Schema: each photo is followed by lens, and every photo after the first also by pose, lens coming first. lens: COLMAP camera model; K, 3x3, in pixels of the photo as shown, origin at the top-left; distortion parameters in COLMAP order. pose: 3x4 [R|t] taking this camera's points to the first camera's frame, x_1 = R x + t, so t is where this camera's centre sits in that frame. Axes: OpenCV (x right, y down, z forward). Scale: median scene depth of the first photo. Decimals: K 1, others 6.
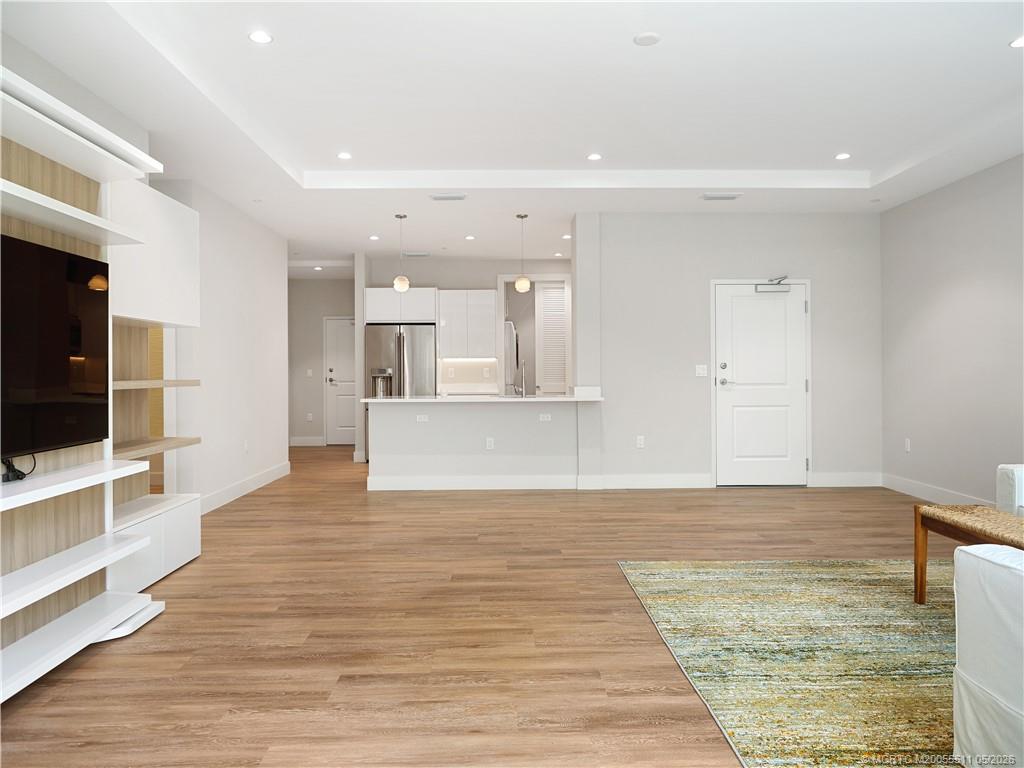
lens RADIAL K [[742.5, 0, 512.0], [0, 742.5, 384.0], [0, 0, 1]] dist [-0.003785, -0.000612]
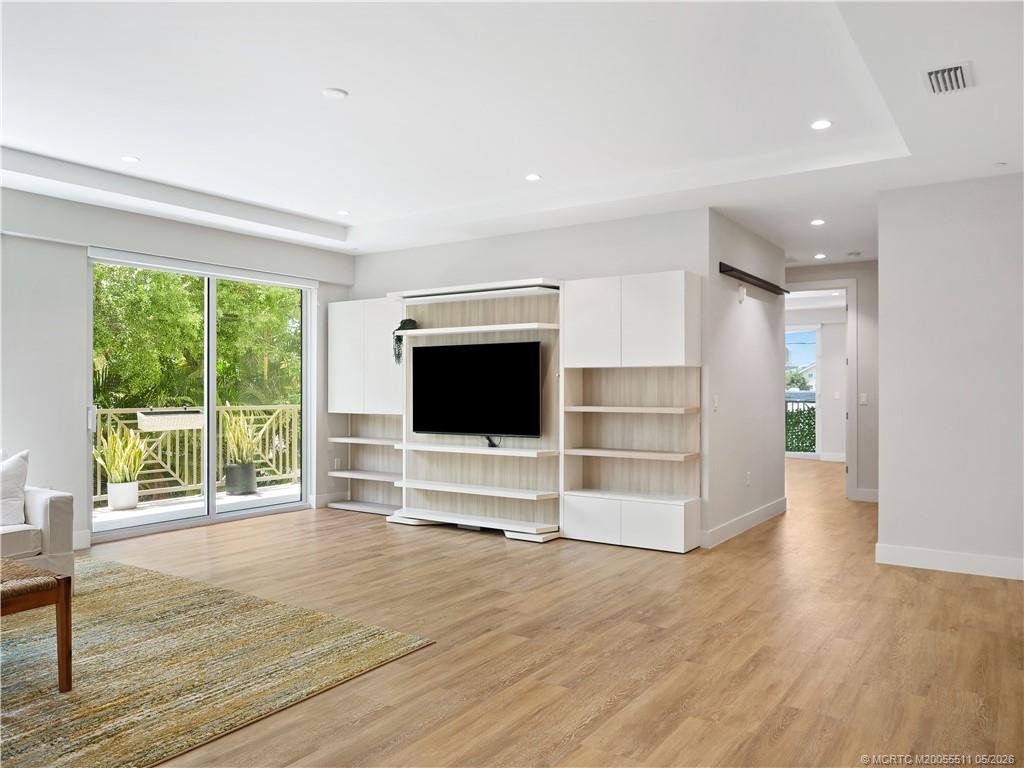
lens RADIAL K [[742.5, 0, 512.0], [0, 742.5, 384.0], [0, 0, 1]] dist [-0.003785, -0.000612]
pose [[-0.572854, -0.001478, -0.819656, 0.978497], [-0.012417, 0.999899, 0.006875, -0.067676], [0.819564, 0.014116, -0.572814, 1.950834]]
